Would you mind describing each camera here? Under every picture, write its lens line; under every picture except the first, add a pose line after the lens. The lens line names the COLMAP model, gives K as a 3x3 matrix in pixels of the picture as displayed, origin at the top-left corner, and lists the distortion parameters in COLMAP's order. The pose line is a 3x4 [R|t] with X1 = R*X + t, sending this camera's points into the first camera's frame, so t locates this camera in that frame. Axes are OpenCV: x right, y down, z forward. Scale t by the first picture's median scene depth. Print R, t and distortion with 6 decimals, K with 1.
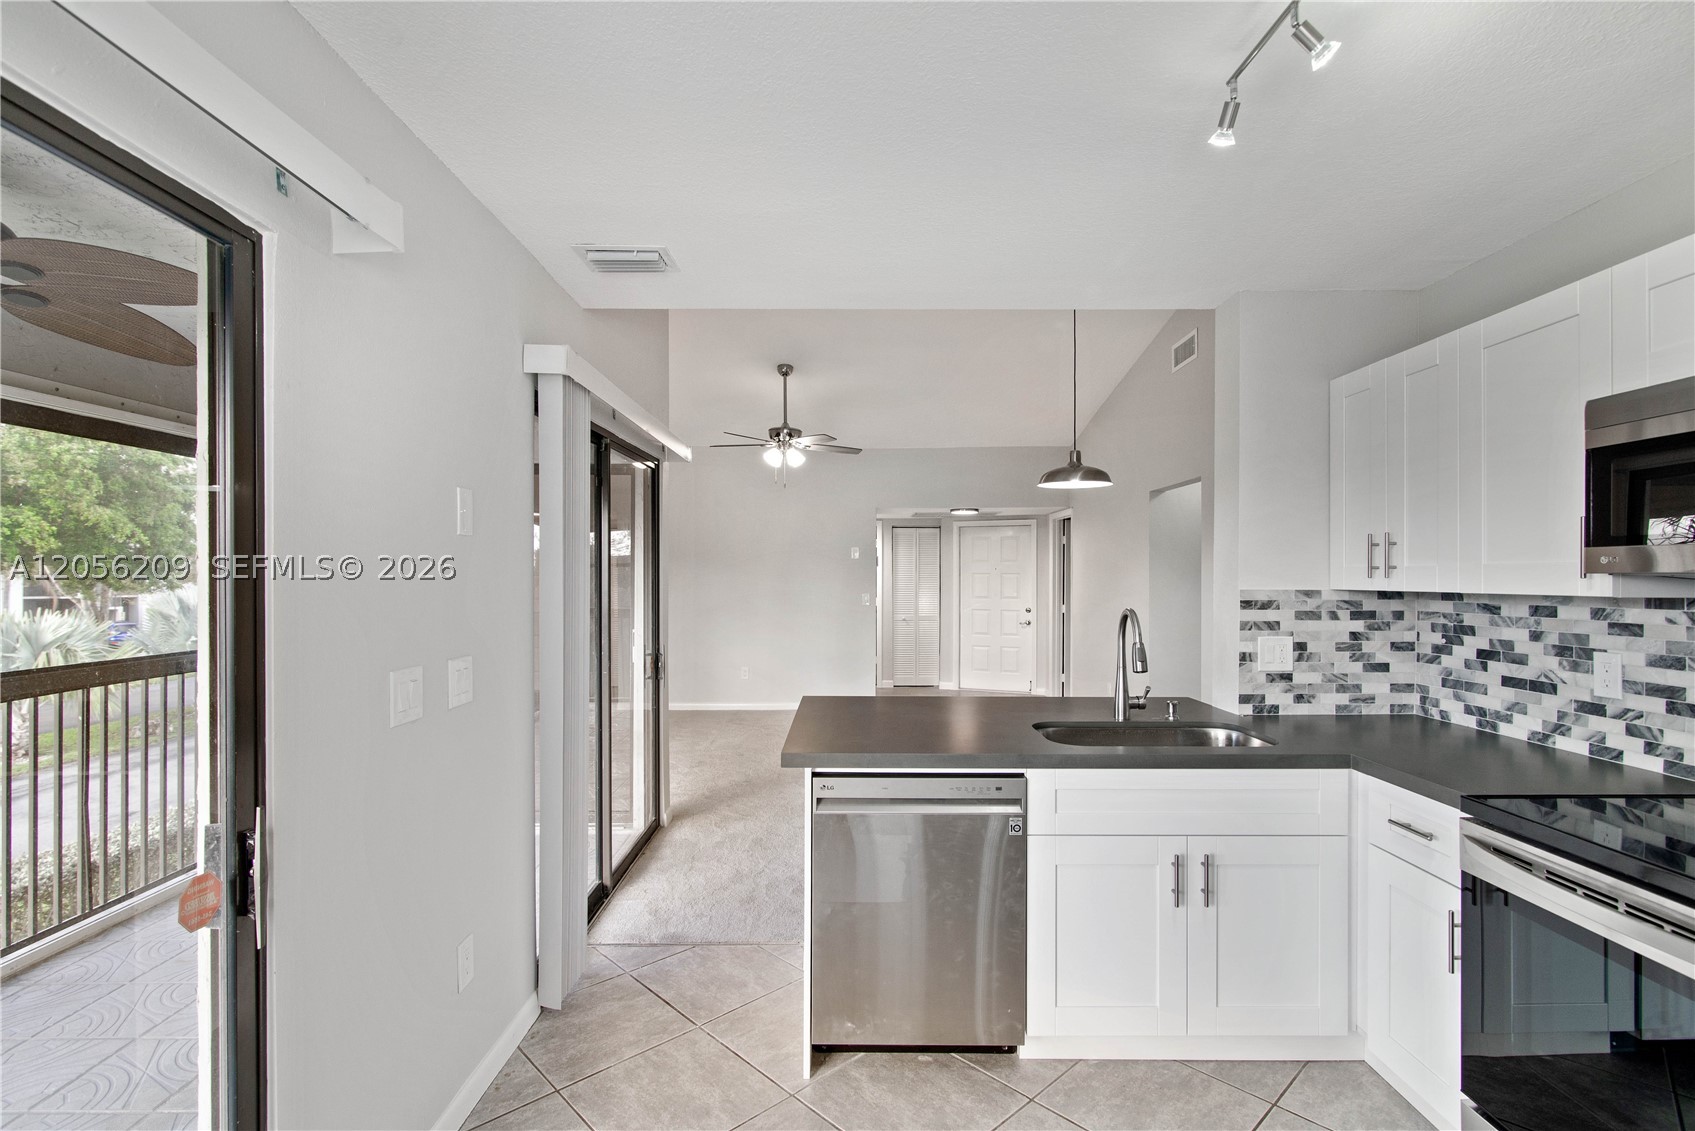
lens RADIAL K [[782.7, 0, 845.2], [0, 782.7, 572.0], [0, 0, 1]] dist [-0.005400, 0.001195]
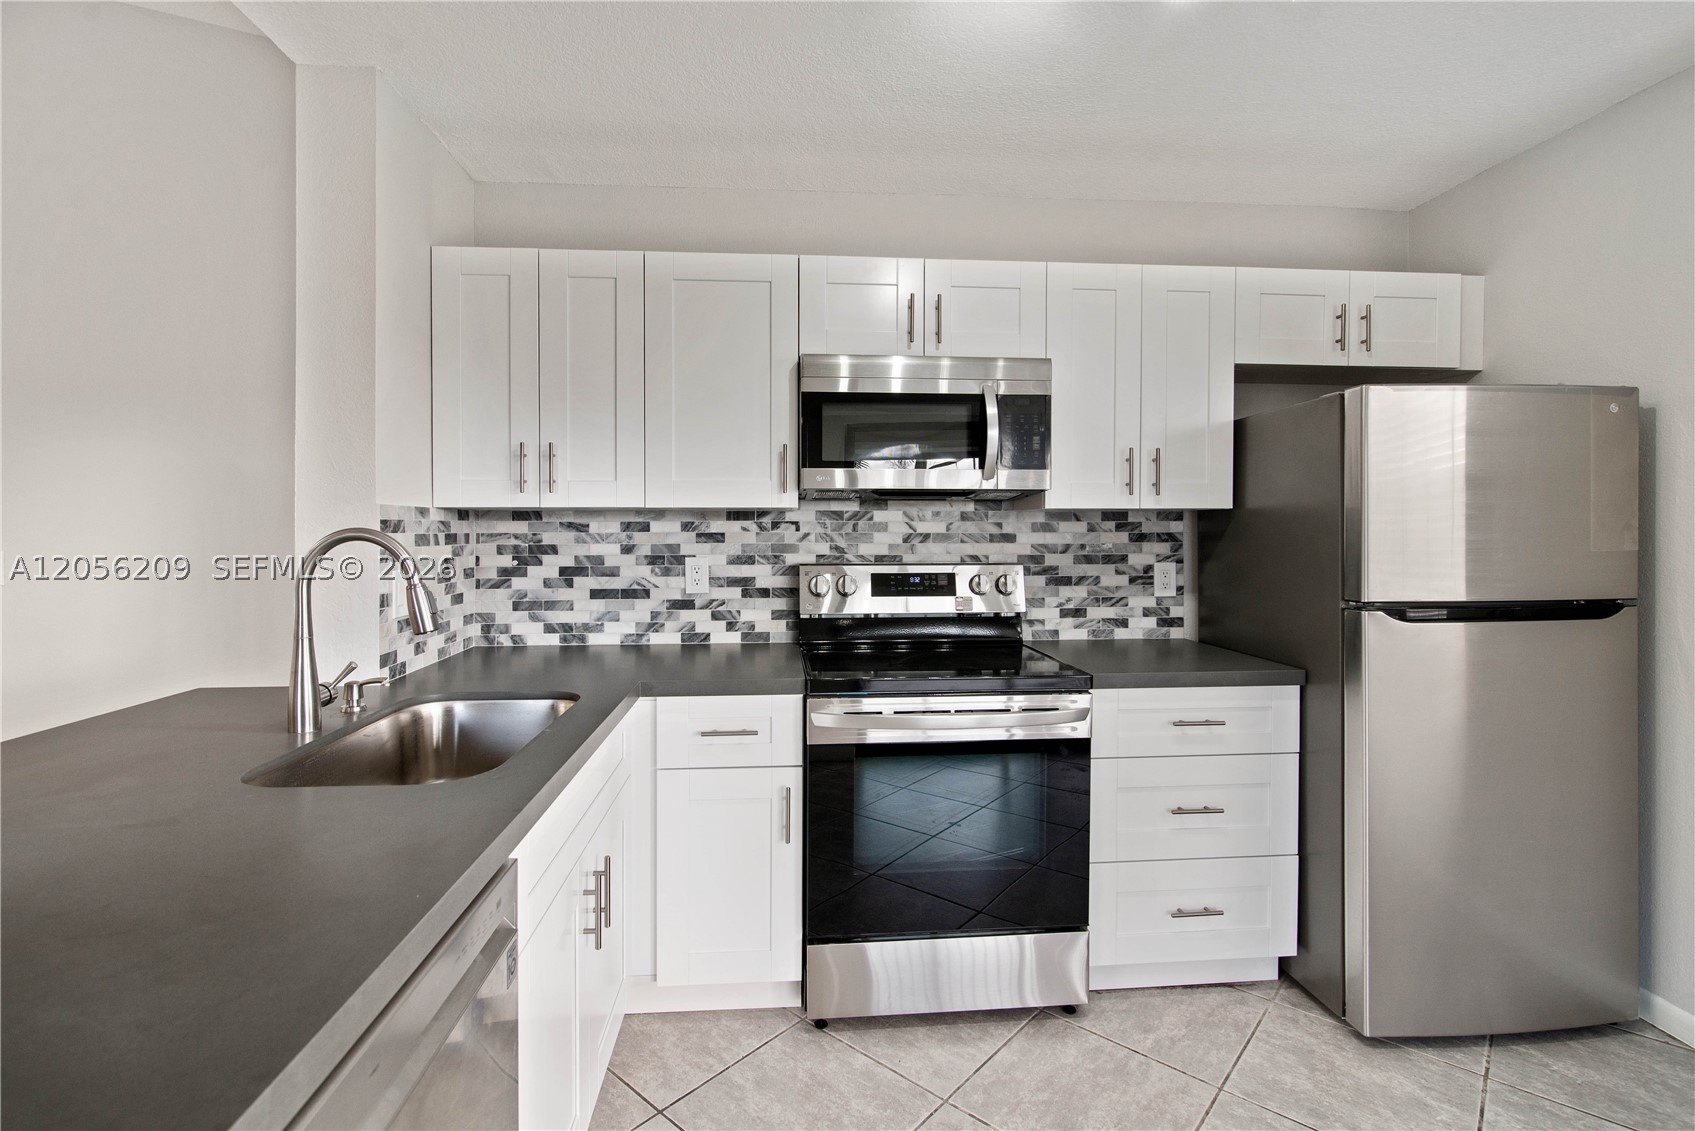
lens RADIAL K [[782.7, 0, 830.2], [0, 782.7, 546.0], [0, 0, 1]] dist [-0.005400, 0.001195]
pose [[-0.065974, -0.022760, 0.997562, -0.257408], [-0.005883, 0.999731, 0.022420, 0.051505], [-0.997804, -0.004390, -0.066091, 0.798120]]
